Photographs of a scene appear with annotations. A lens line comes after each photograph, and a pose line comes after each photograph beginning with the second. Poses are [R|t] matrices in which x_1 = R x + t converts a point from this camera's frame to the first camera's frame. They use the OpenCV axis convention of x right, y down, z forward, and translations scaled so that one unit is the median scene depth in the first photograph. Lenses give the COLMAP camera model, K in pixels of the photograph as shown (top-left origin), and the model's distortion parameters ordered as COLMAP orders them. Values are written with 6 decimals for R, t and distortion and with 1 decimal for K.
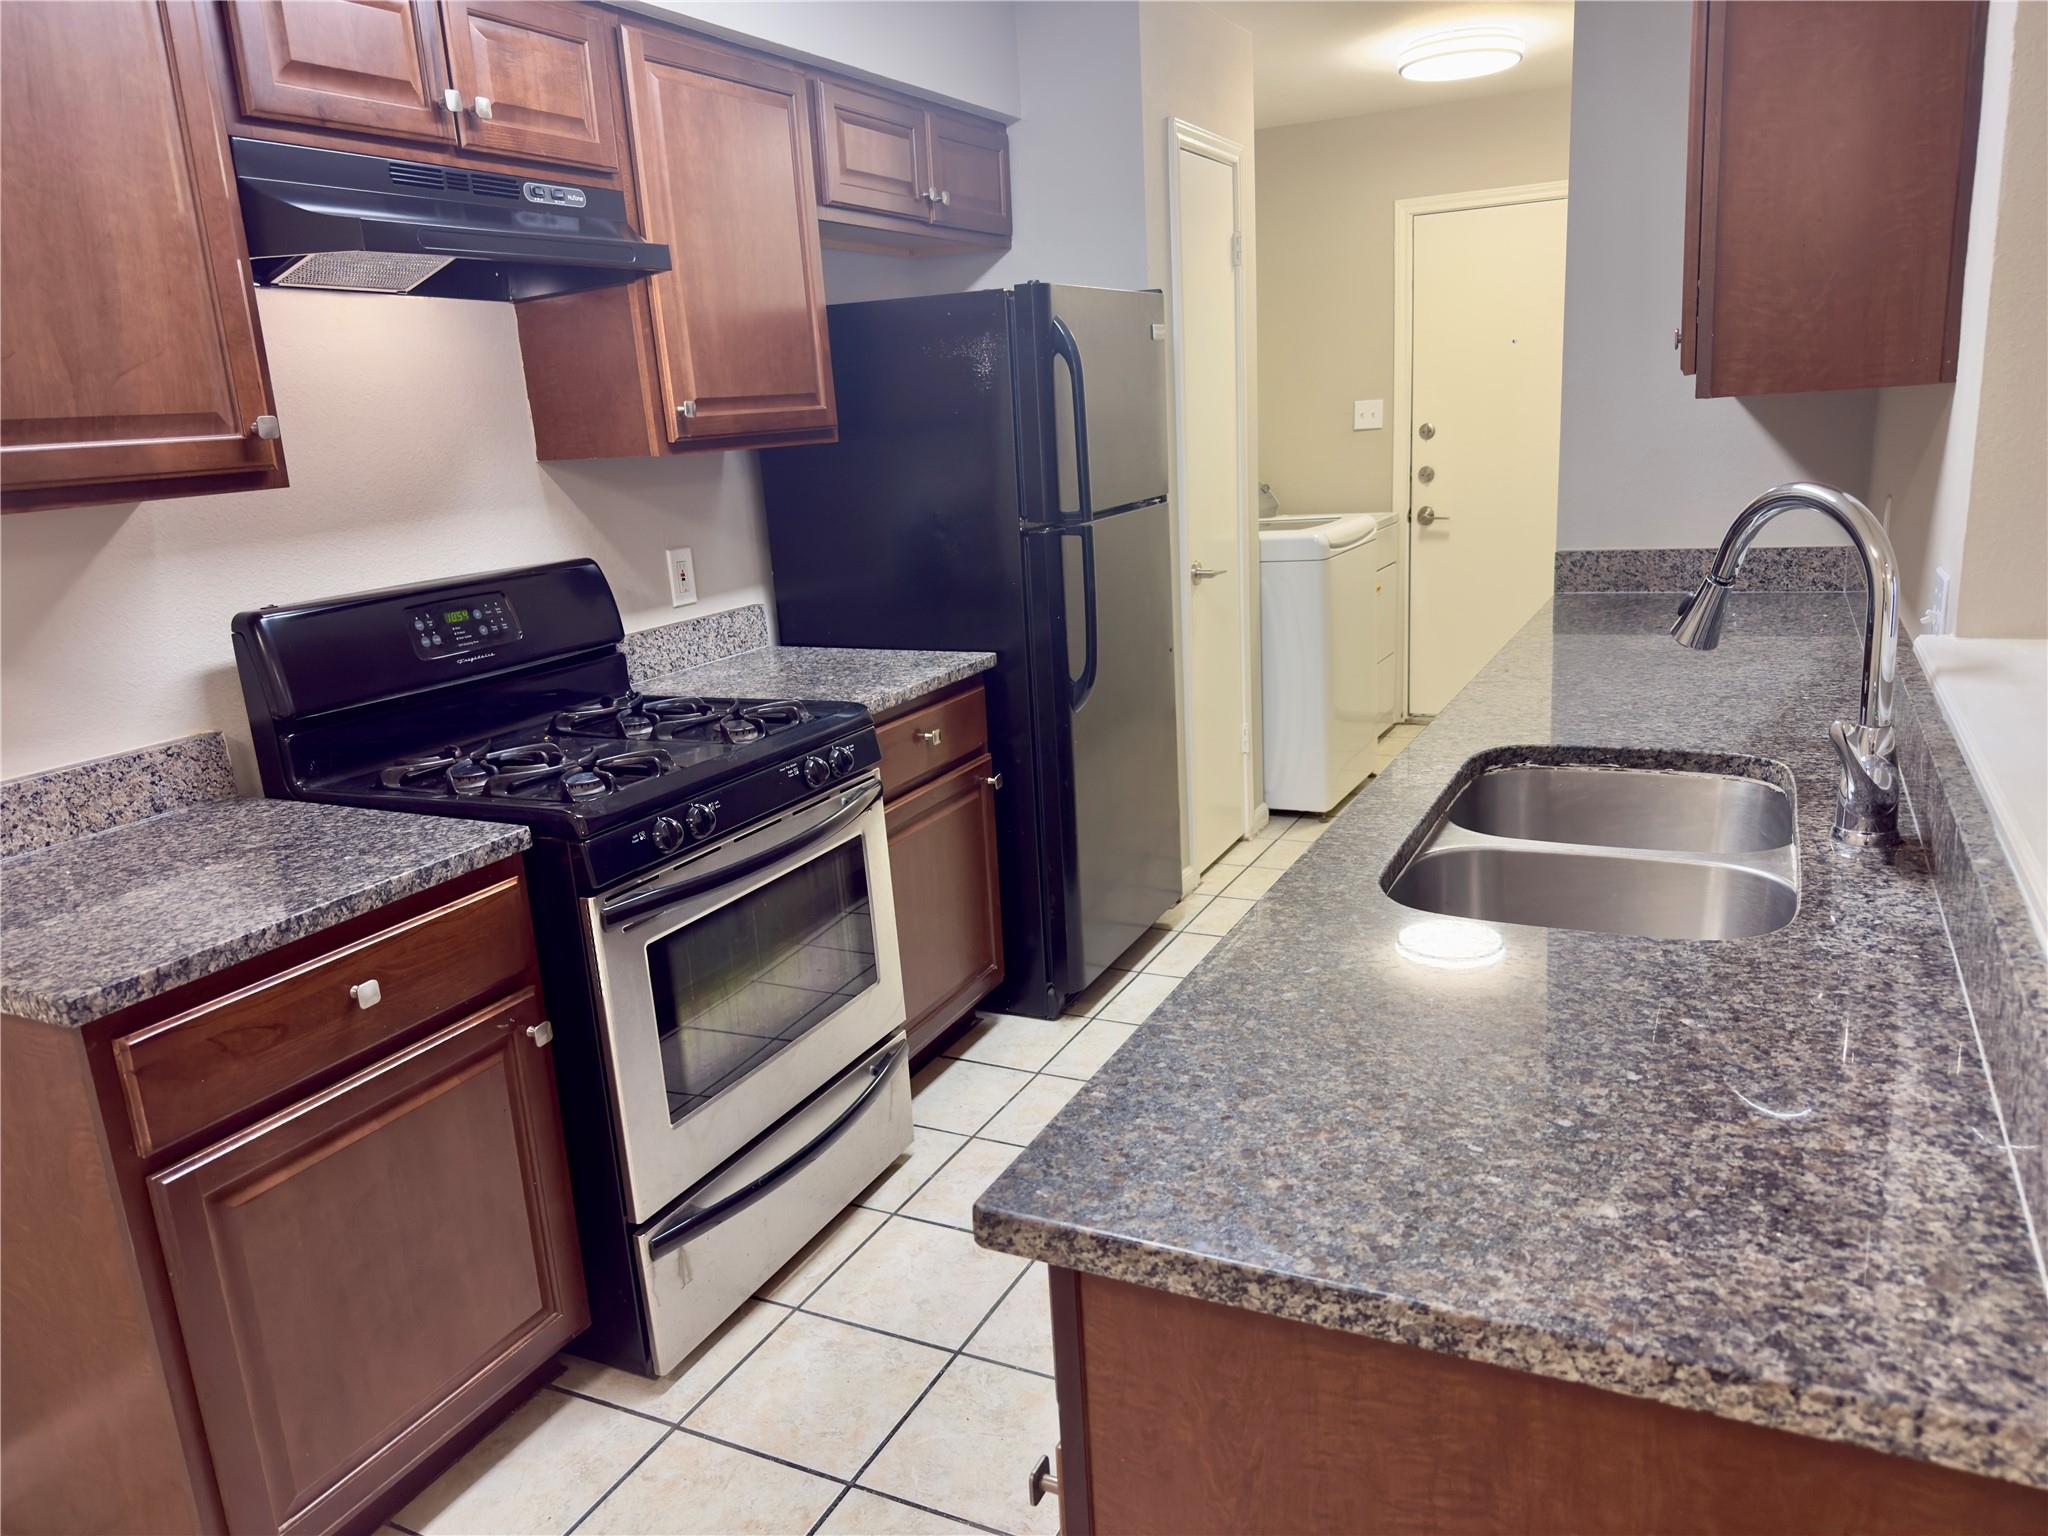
lens RADIAL K [[1447.9, 0, 1017.5], [0, 1447.9, 781.1], [0, 0, 1]] dist [0.041949, -0.042754]
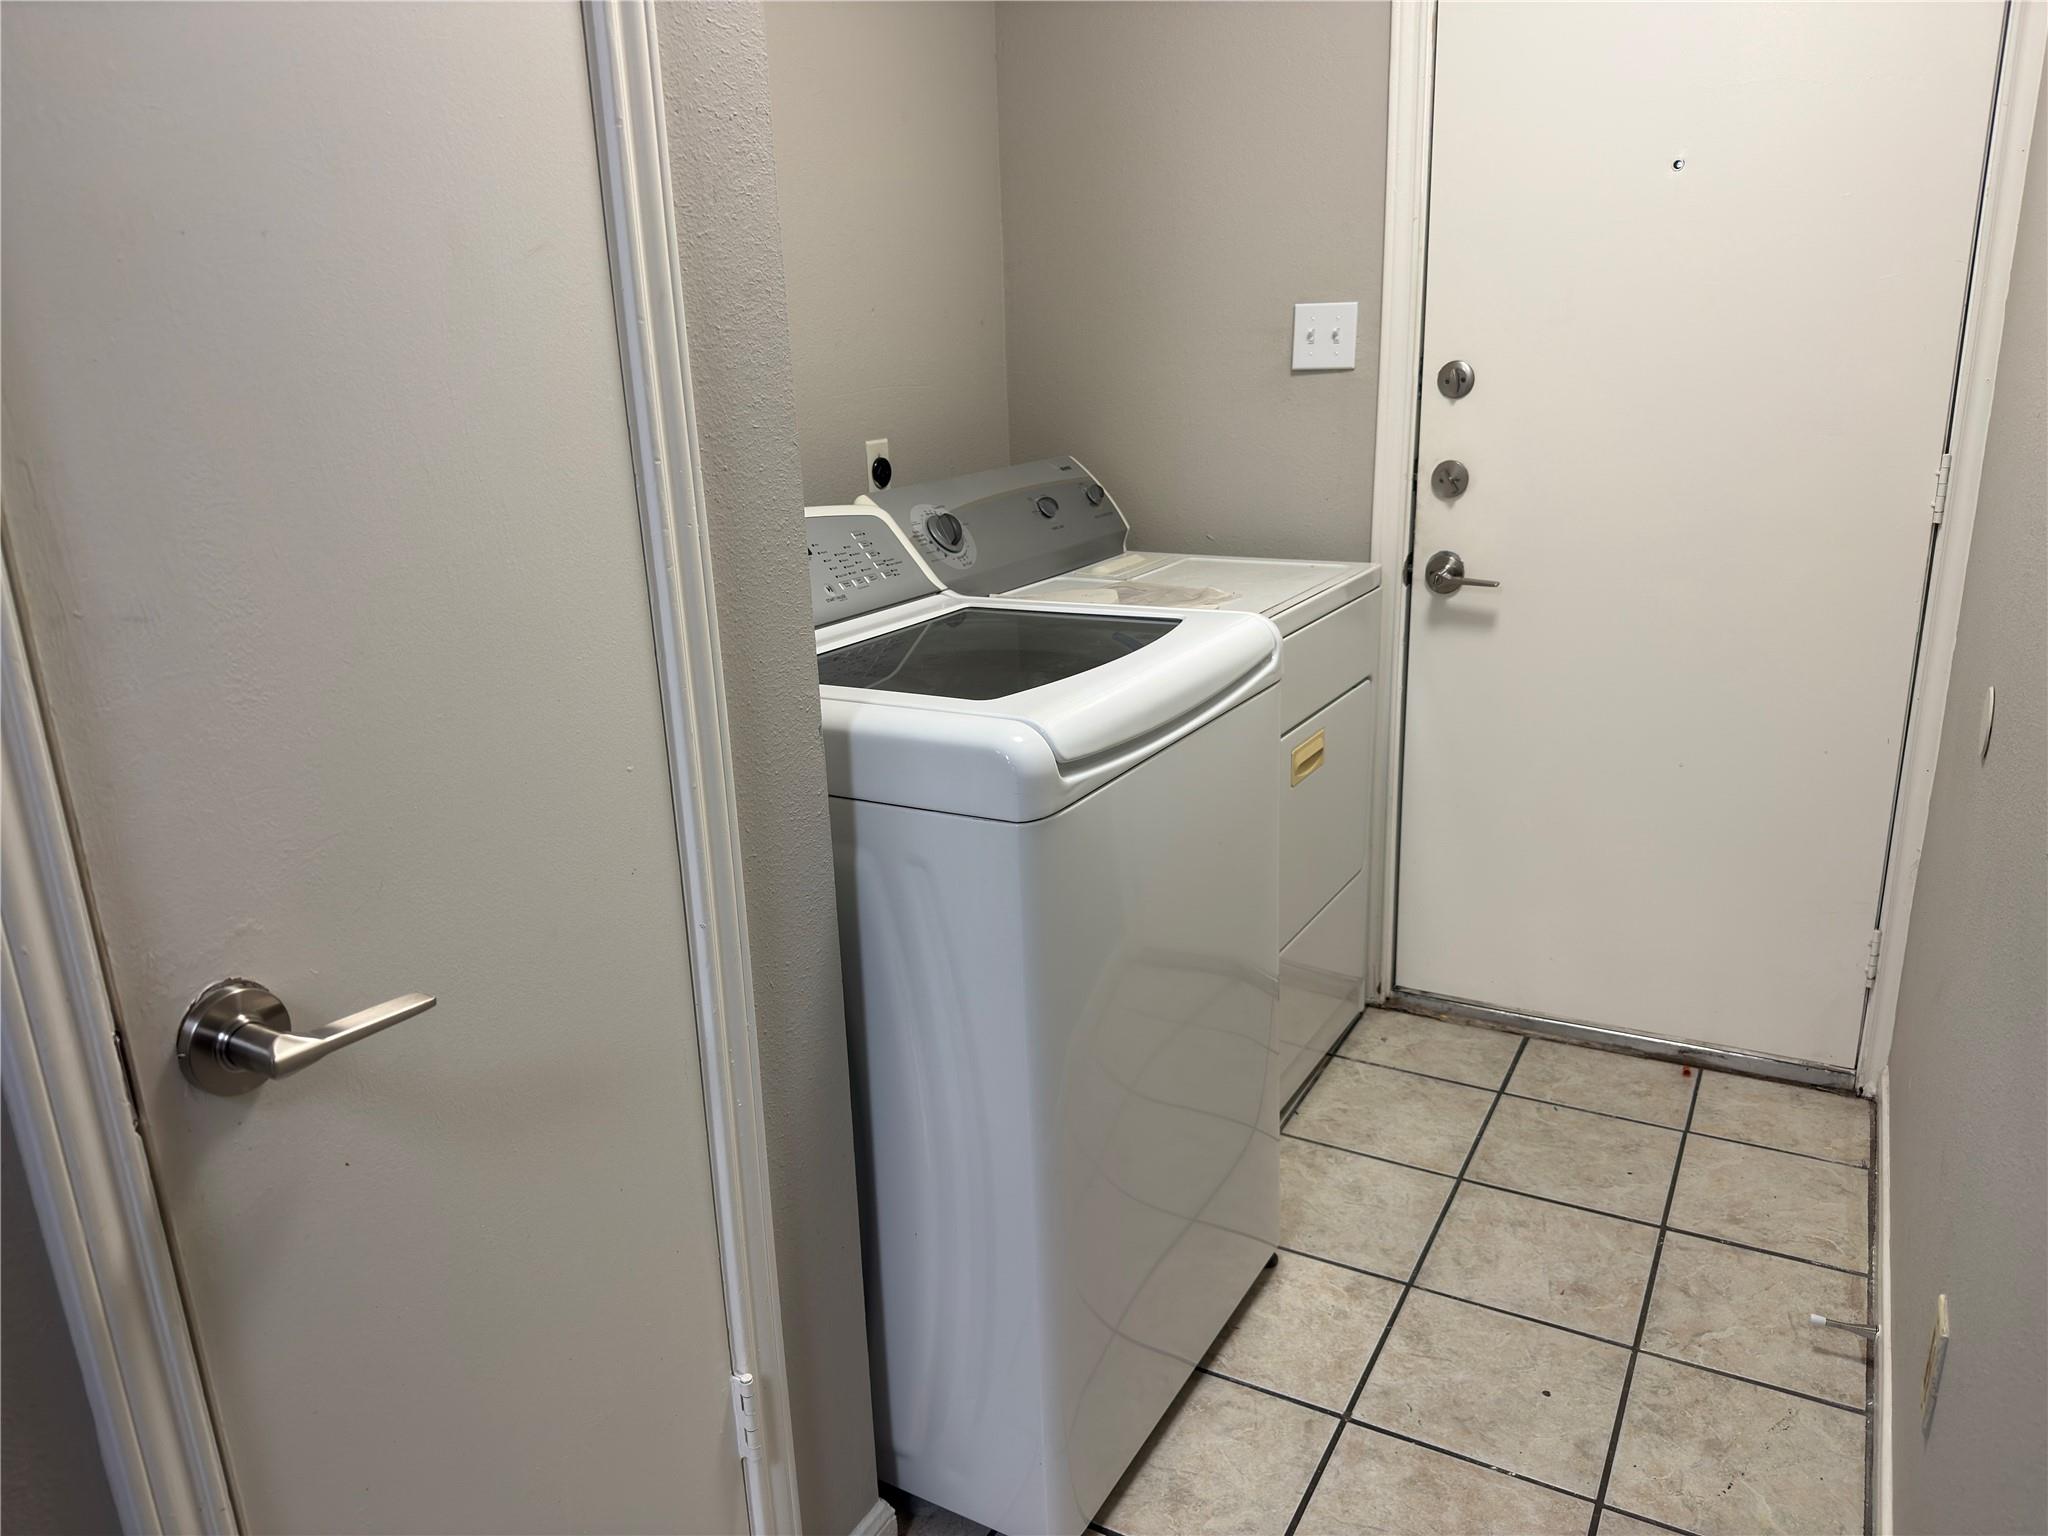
lens RADIAL K [[1447.9, 0, 1017.5], [0, 1447.9, 781.1], [0, 0, 1]] dist [0.041949, -0.042754]
pose [[0.998536, 0.035025, -0.041216, 0.461521], [-0.032804, 0.998035, 0.053393, -0.372460], [0.043005, -0.051962, 0.997723, 1.483151]]
